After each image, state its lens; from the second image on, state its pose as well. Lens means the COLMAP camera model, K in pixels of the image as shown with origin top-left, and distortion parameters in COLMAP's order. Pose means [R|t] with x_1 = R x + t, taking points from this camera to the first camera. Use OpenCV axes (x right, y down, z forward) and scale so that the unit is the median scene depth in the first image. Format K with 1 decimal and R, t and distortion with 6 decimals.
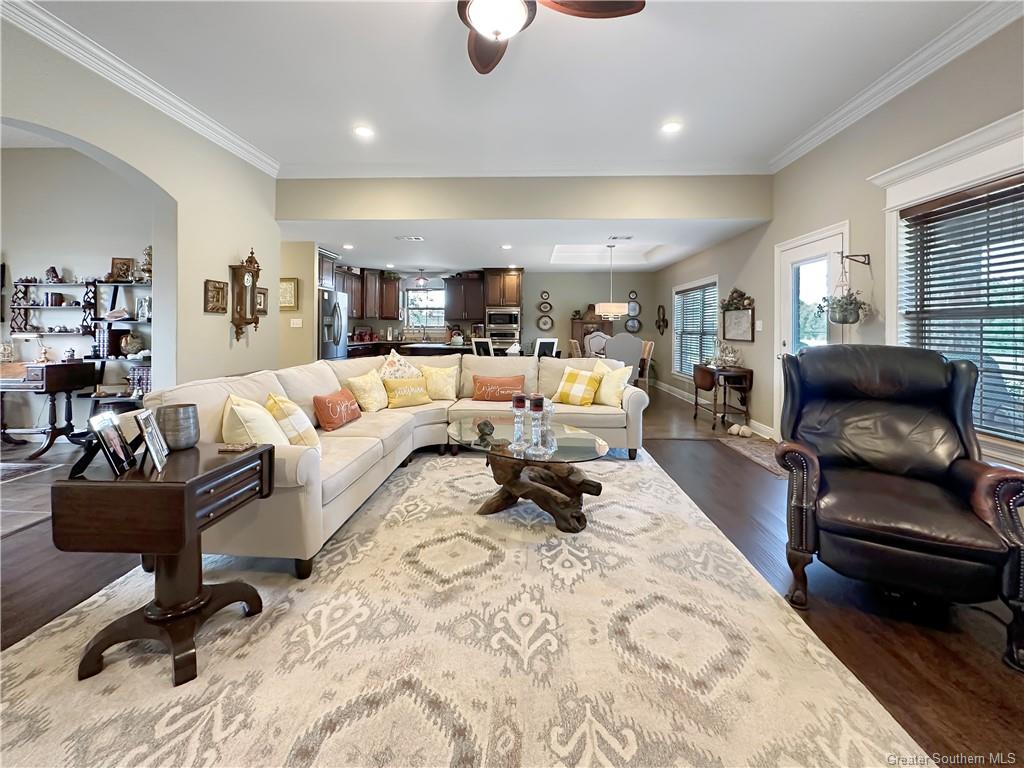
lens RADIAL K [[429.9, 0, 511.1], [0, 429.9, 324.3], [0, 0, 1]] dist [-0.002290, 0.000479]
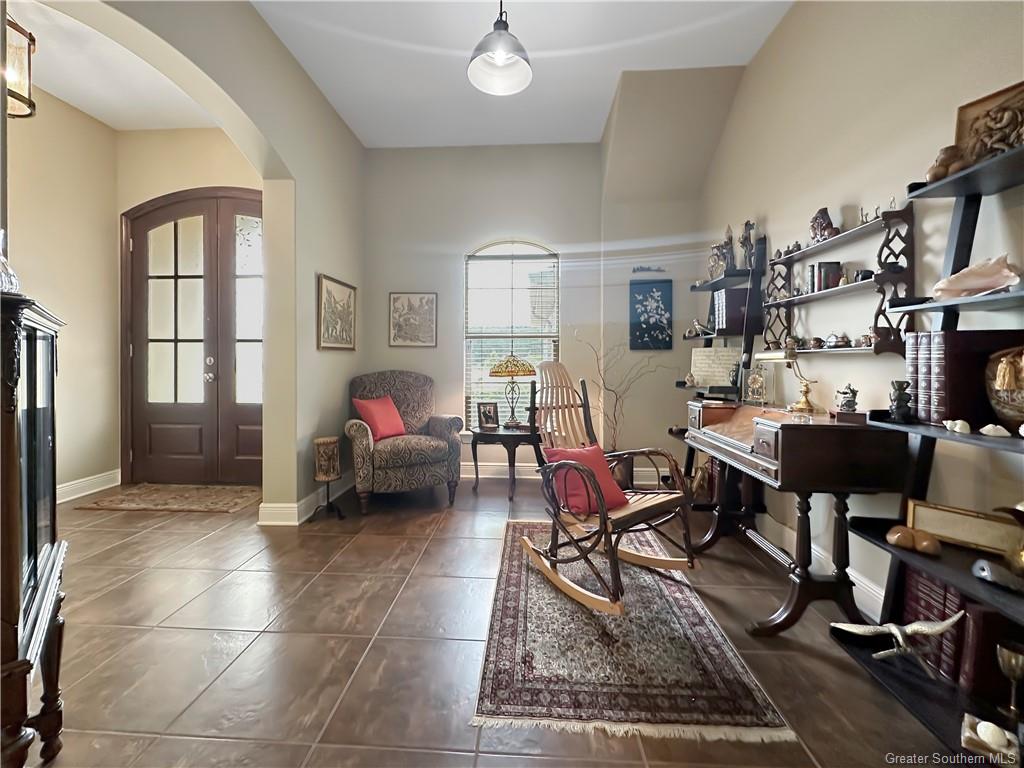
lens RADIAL K [[425.6, 0, 510.7], [0, 425.6, 363.6], [0, 0, 1]] dist [0.001439, 0.000384]
pose [[0.007315, 0.006206, -0.999954, -0.609732], [0.008657, 0.999943, 0.006270, 0.029068], [0.999936, -0.008703, 0.007261, 0.659072]]
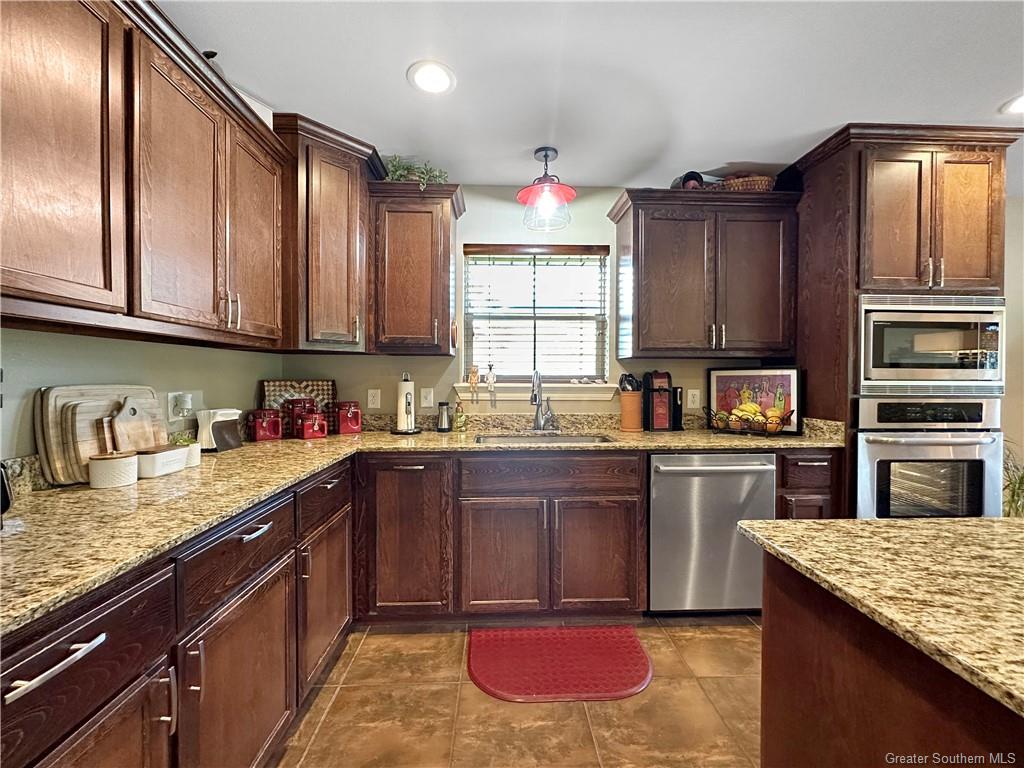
lens RADIAL K [[404.1, 0, 528.5], [0, 404.1, 379.3], [0, 0, 1]] dist [0.034301, 0.000013]
pose [[0.990860, -0.007965, 0.134658, -0.522279], [0.006200, 0.999889, 0.013522, 0.005047], [-0.134751, -0.012563, 0.990800, 1.591877]]
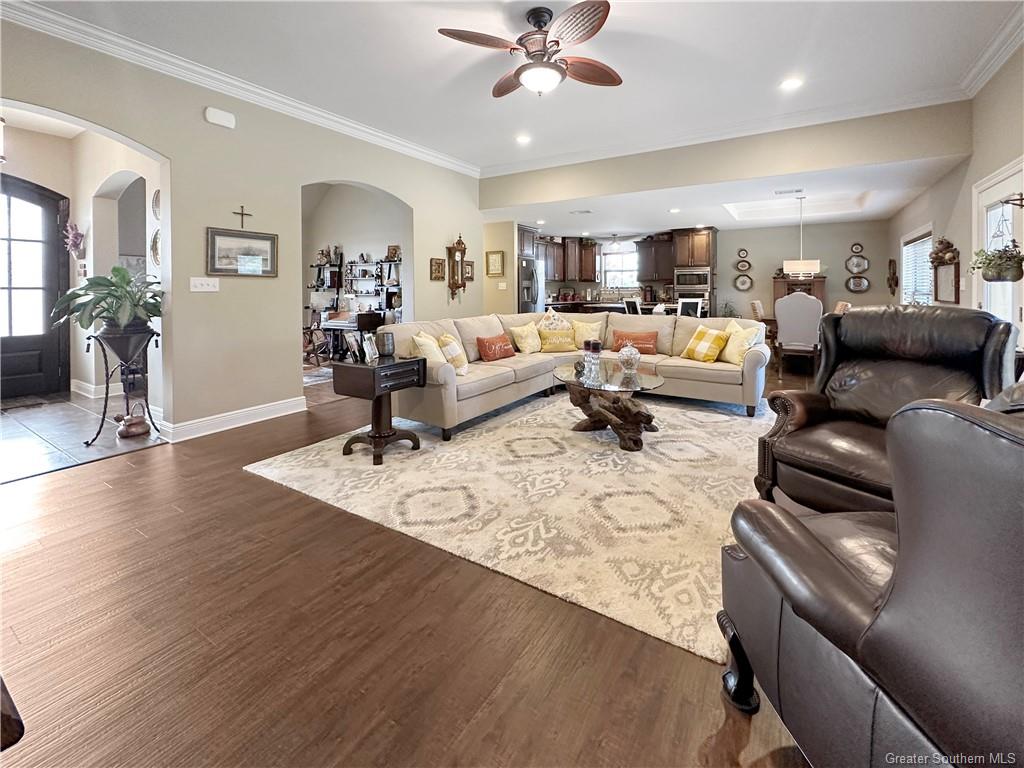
lens RADIAL K [[442.1, 0, 530.5], [0, 442.1, 289.8], [0, 0, 1]] dist [-0.001380, -0.000071]
pose [[0.876647, -0.005589, -0.481101, 0.291658], [0.011795, 0.999882, 0.009877, -0.005193], [0.480989, -0.014333, 0.876609, -0.158352]]
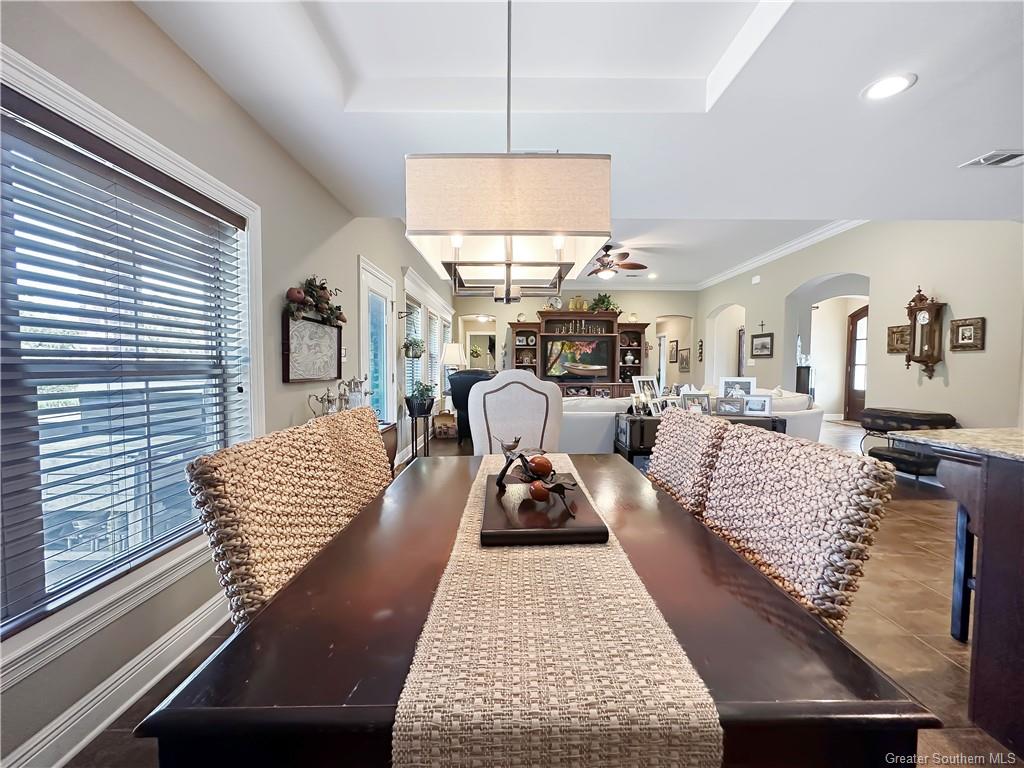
lens RADIAL K [[407.3, 0, 512.8], [0, 407.3, 383.7], [0, 0, 1]] dist [-0.000785, -0.000039]
pose [[-0.998679, -0.008915, -0.050602, 0.386208], [-0.010551, 0.999427, 0.032154, 0.029077], [0.050287, 0.032646, -0.998201, 1.881208]]
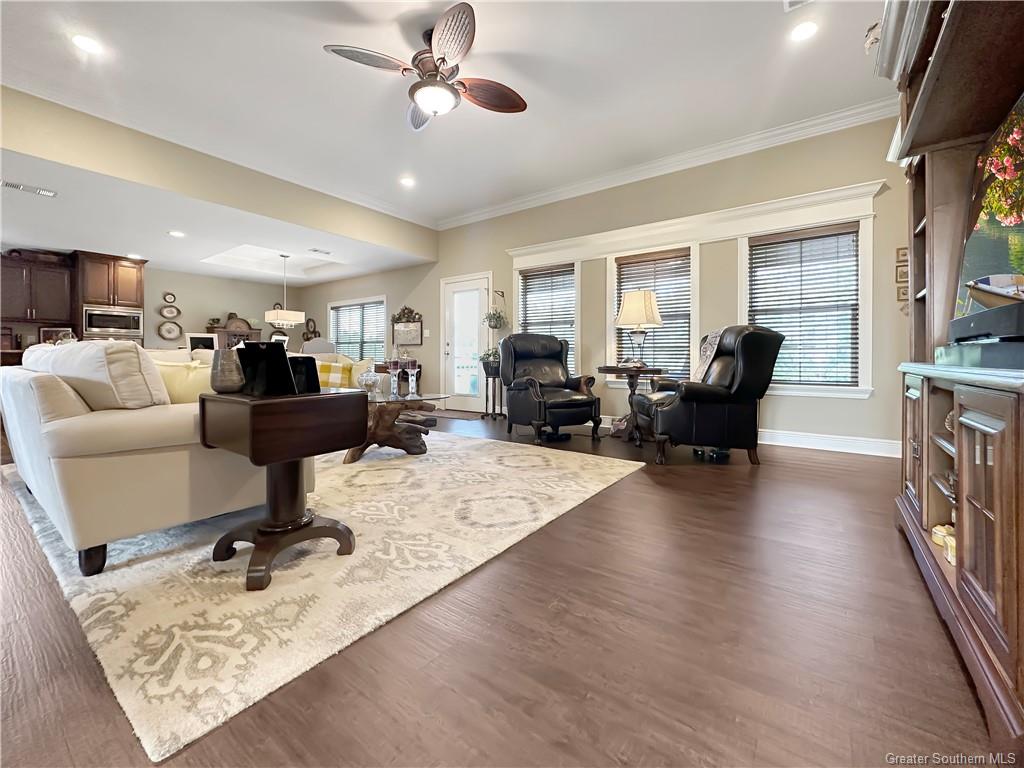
lens RADIAL K [[418.4, 0, 514.2], [0, 418.4, 361.3], [0, 0, 1]] dist [-0.002451, -0.000063]
pose [[0.553439, -0.012058, 0.832803, -0.489143], [-0.007064, 0.999791, 0.019170, 0.077216], [-0.832860, -0.016493, 0.553238, -0.026065]]
